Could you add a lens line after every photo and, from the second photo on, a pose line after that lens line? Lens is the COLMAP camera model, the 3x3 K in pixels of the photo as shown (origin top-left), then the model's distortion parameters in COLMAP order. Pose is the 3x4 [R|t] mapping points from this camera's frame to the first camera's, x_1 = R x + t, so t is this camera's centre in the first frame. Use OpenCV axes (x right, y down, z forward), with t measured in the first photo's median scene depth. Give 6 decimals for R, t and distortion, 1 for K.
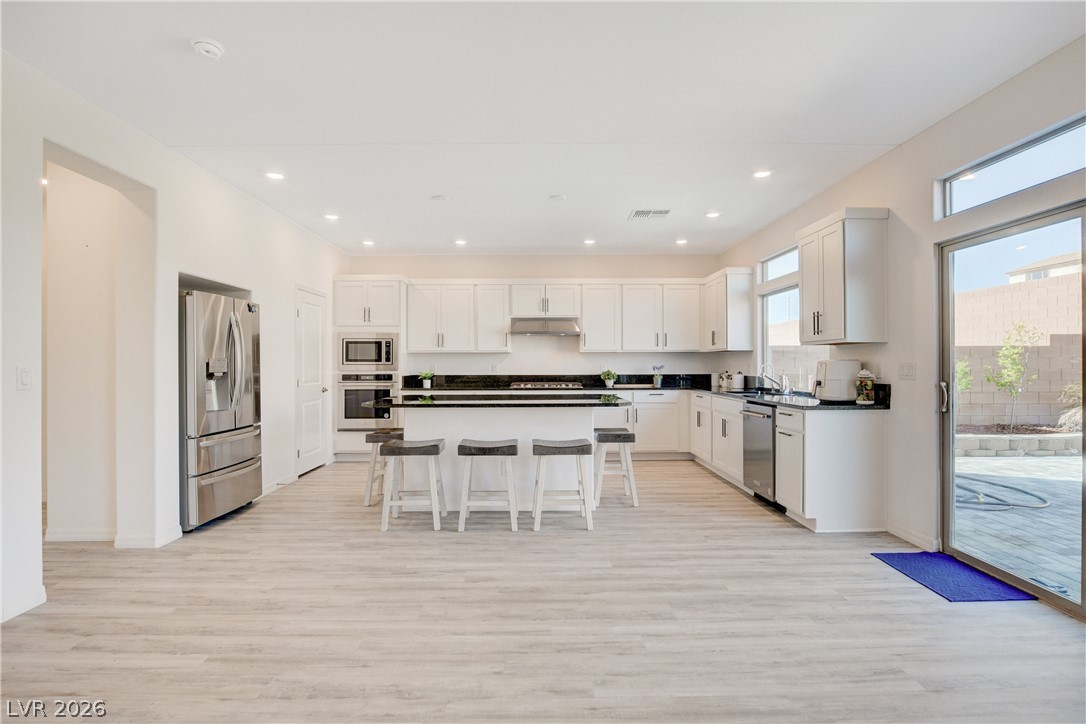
lens RADIAL K [[528.8, 0, 543.0], [0, 528.8, 362.0], [0, 0, 1]] dist [-0.001298, -0.000022]
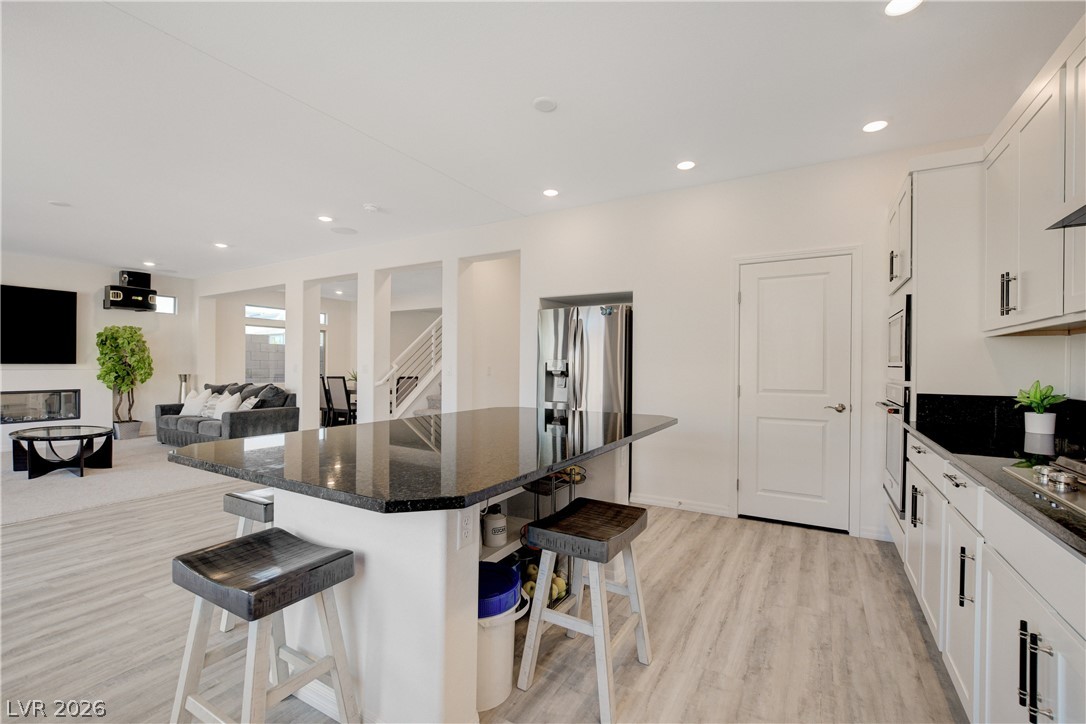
lens RADIAL K [[470.4, 0, 546.5], [0, 470.4, 366.8], [0, 0, 1]] dist [0.000184, 0.000616]
pose [[-0.518685, -0.000510, -0.854965, 0.206441], [-0.000990, 1.000000, 0.000004, 0.004579], [0.854965, 0.000849, -0.518685, 0.903200]]
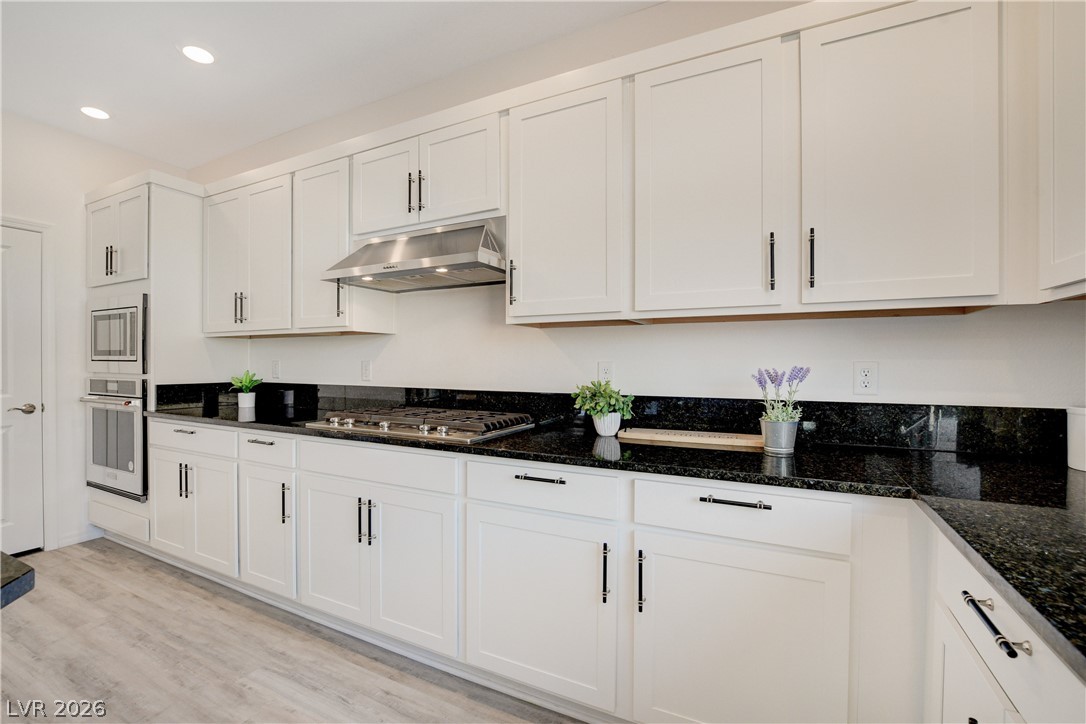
lens RADIAL K [[475.3, 0, 543.0], [0, 475.3, 362.0], [0, 0, 1]] dist [-0.025983, 0.000269]
pose [[0.882010, 0.003060, -0.471220, 0.226912], [-0.000447, 0.999984, 0.005657, 0.003109], [0.471230, -0.004778, 0.881998, 0.762033]]
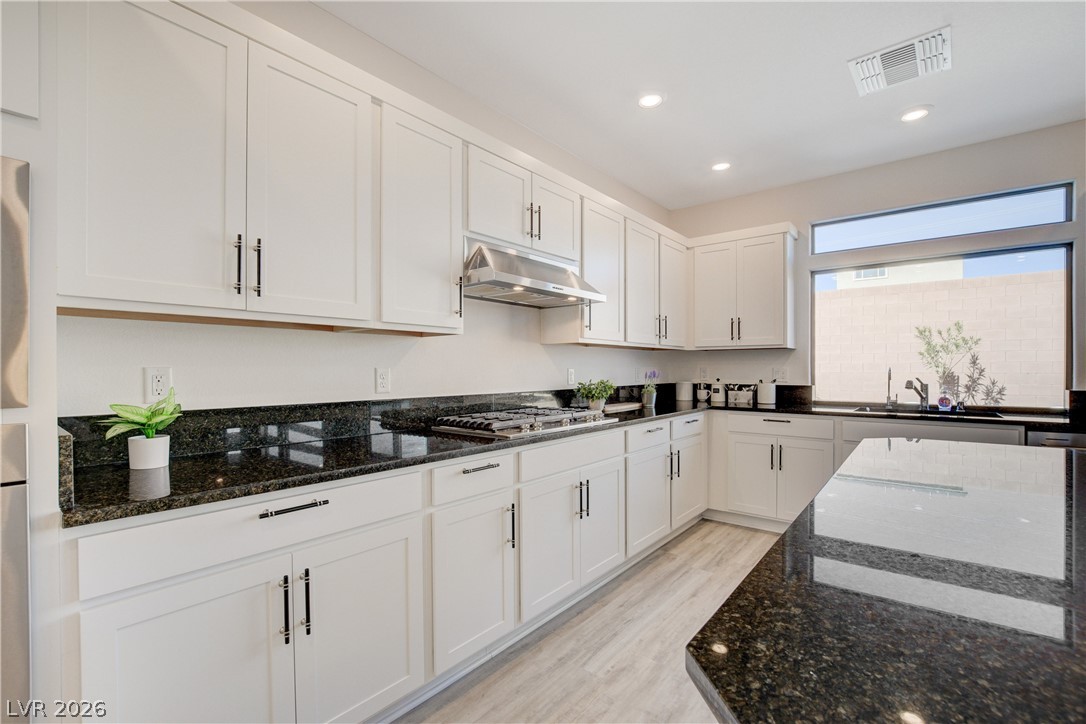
lens RADIAL K [[483.2, 0, 555.6], [0, 483.2, 361.6], [0, 0, 1]] dist [-0.035556, 0.008133]
pose [[0.629832, 0.012395, 0.776633, -0.271464], [-0.003648, 0.999909, -0.013000, 0.004178], [-0.776723, 0.005354, 0.629819, 0.754643]]
